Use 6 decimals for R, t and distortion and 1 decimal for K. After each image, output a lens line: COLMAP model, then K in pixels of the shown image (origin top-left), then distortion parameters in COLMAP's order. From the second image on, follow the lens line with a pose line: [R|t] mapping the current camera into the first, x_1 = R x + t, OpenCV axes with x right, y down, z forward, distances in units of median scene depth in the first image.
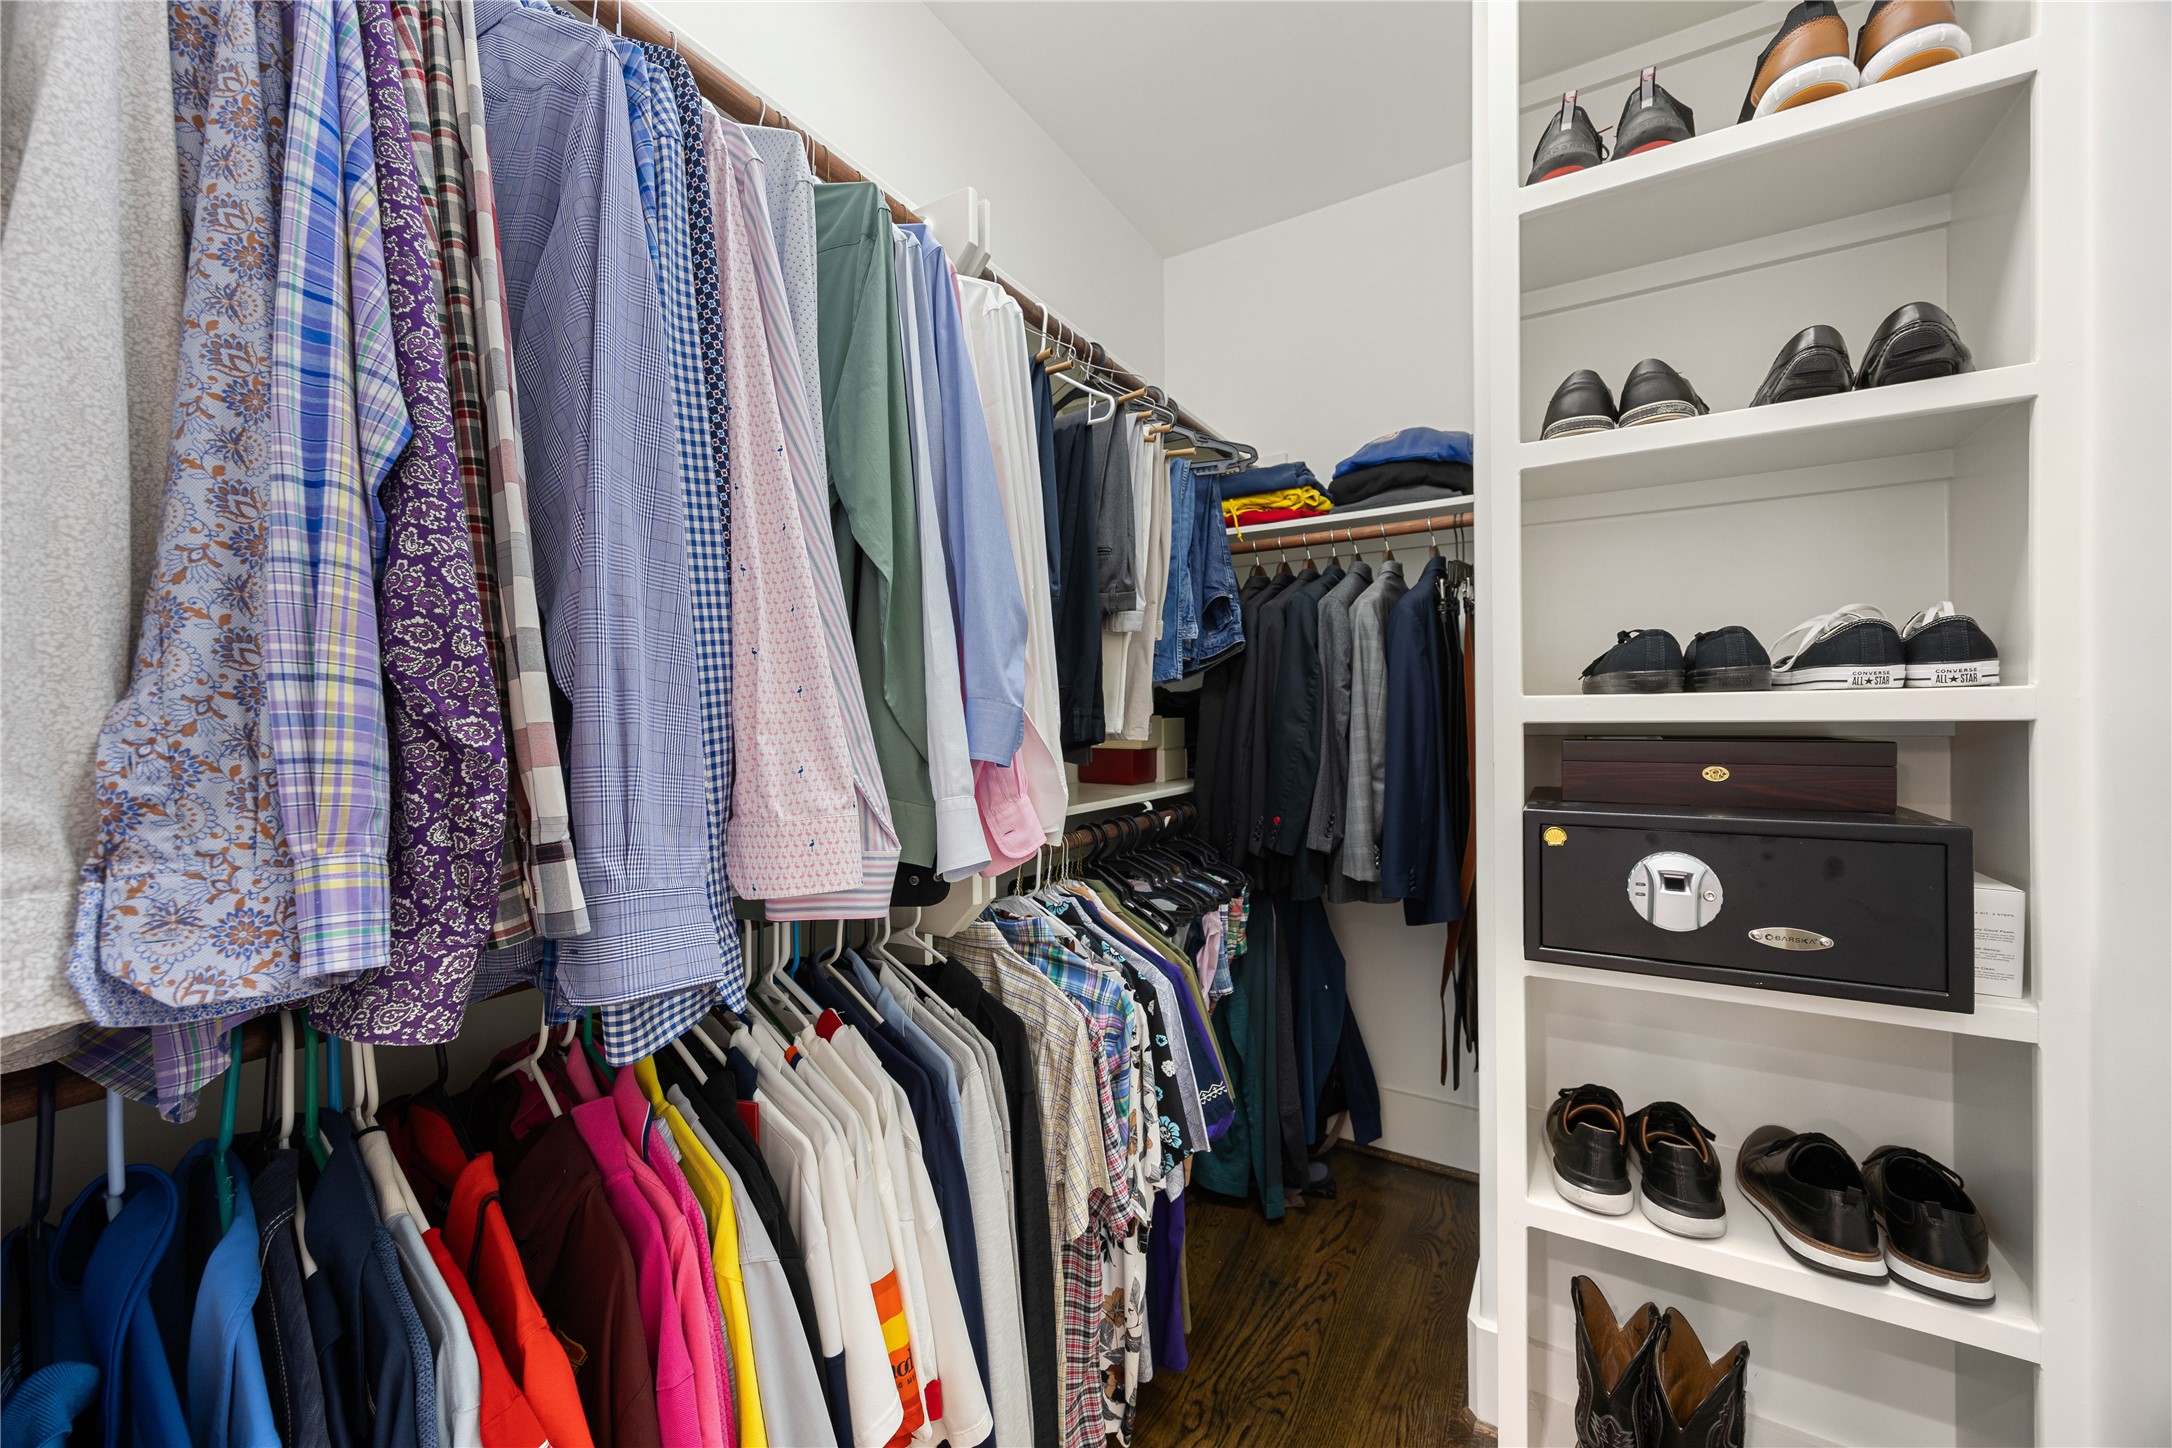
lens RADIAL K [[819.8, 0, 1086.0], [0, 819.8, 724.0], [0, 0, 1]] dist [-0.001549, 0.000003]
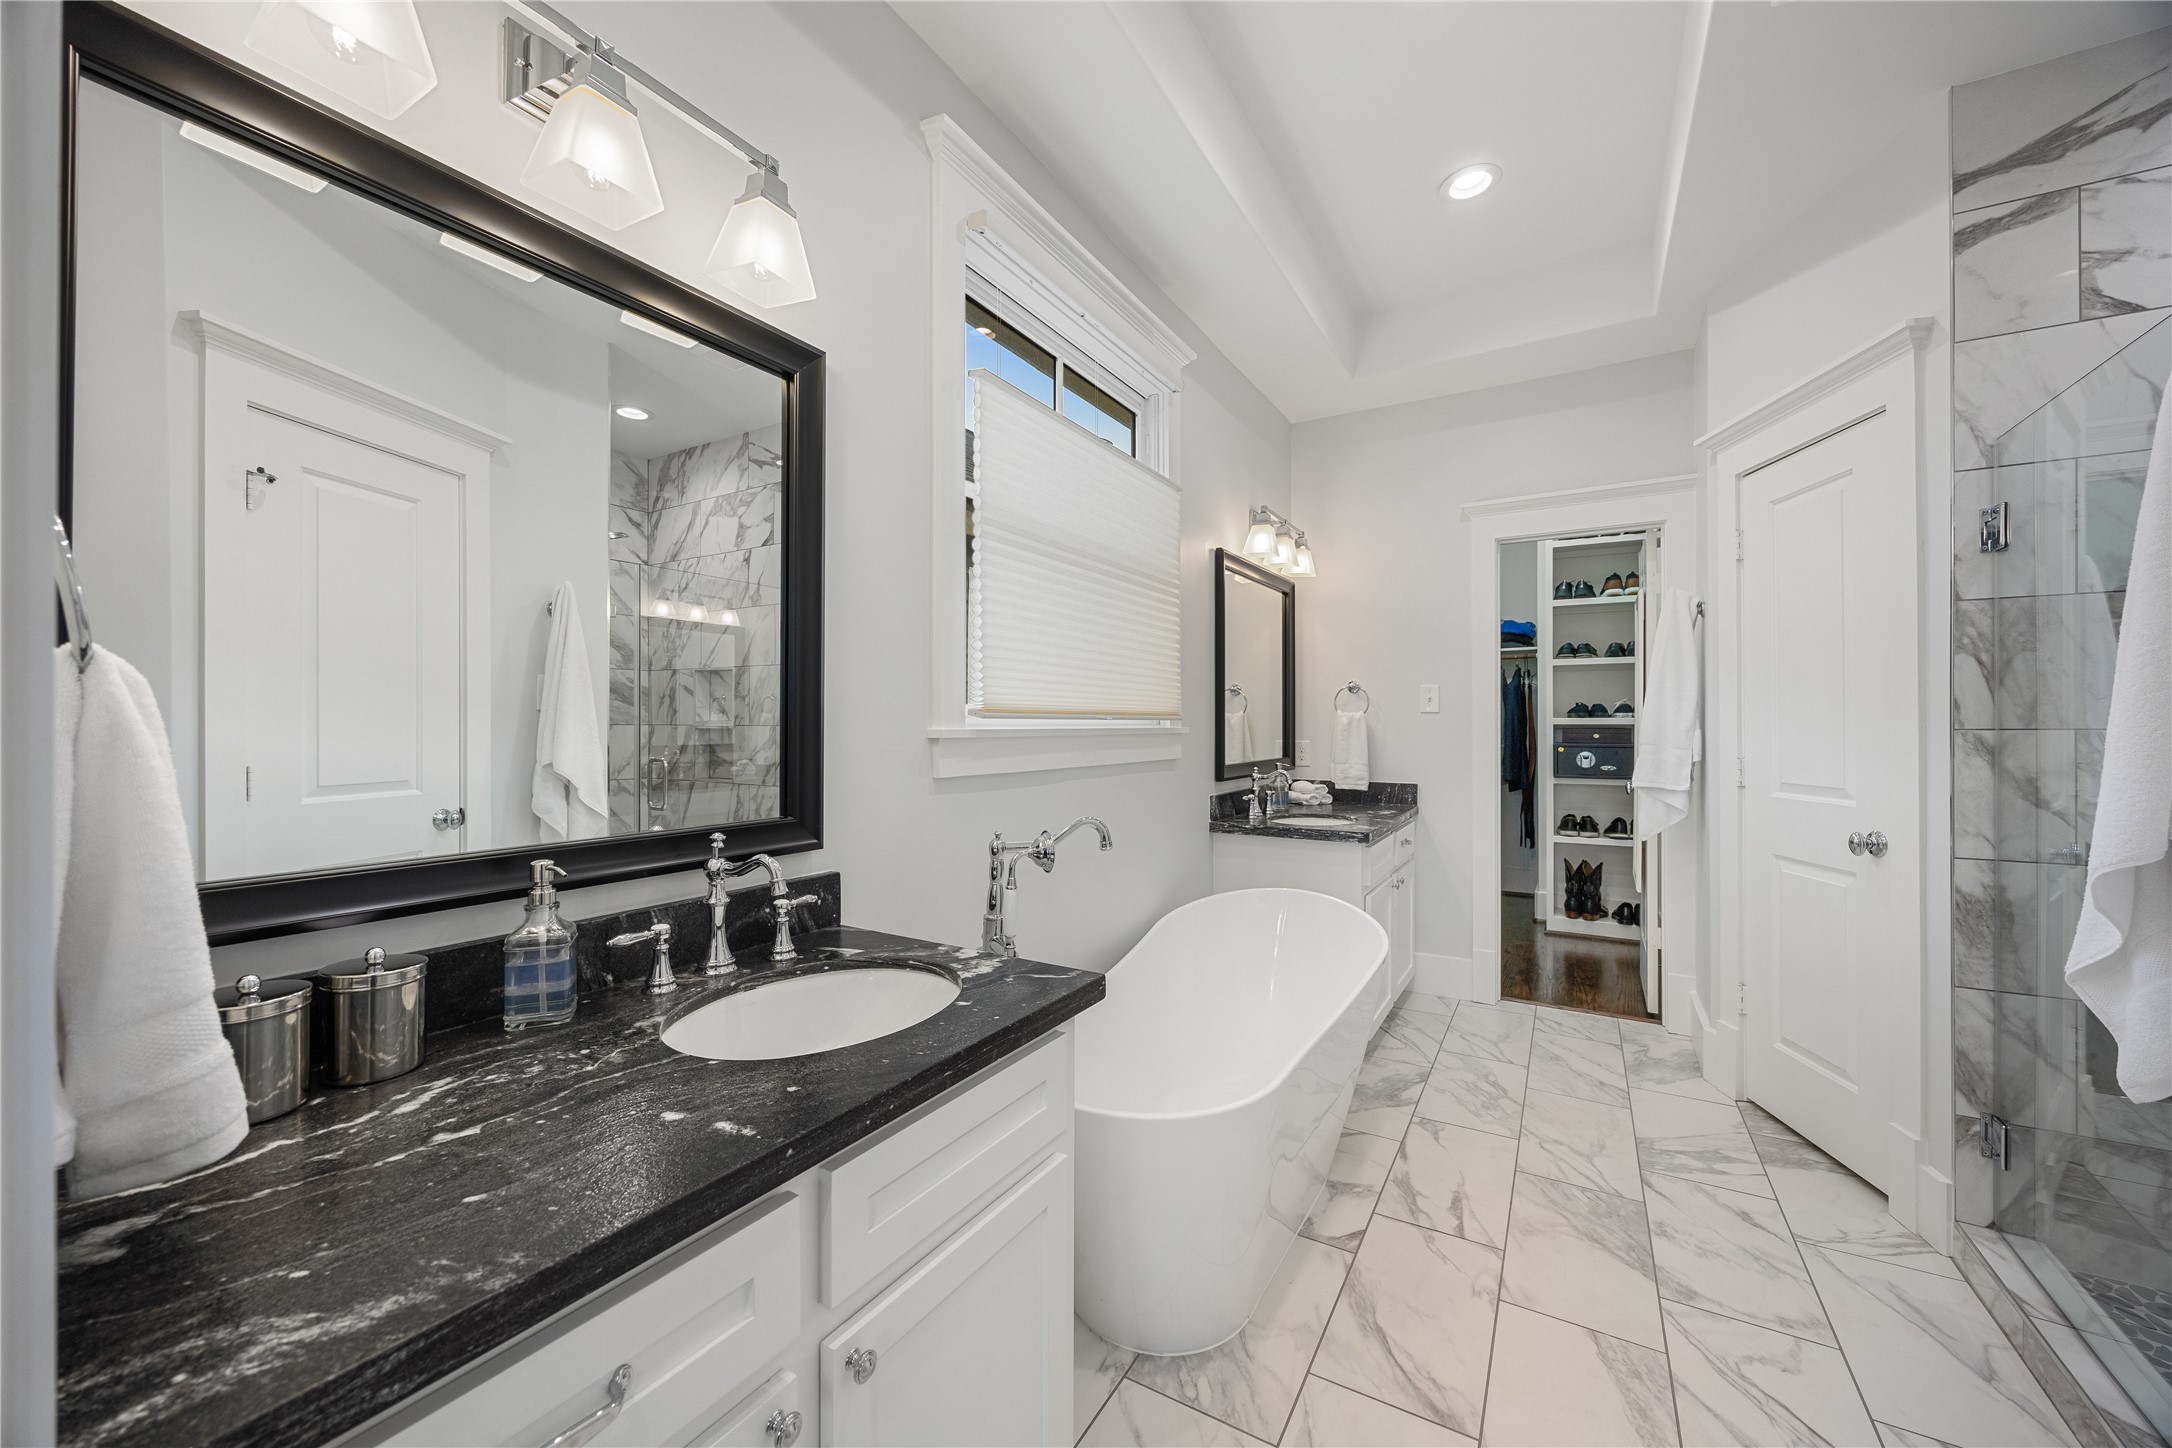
lens RADIAL K [[819.8, 0, 1086.0], [0, 819.8, 724.0], [0, 0, 1]] dist [-0.001549, 0.000003]
pose [[0.999869, 0.003432, -0.015846, -1.900225], [-0.003419, 0.999994, 0.000872, 0.002941], [0.015849, -0.000817, 0.999874, -3.427097]]
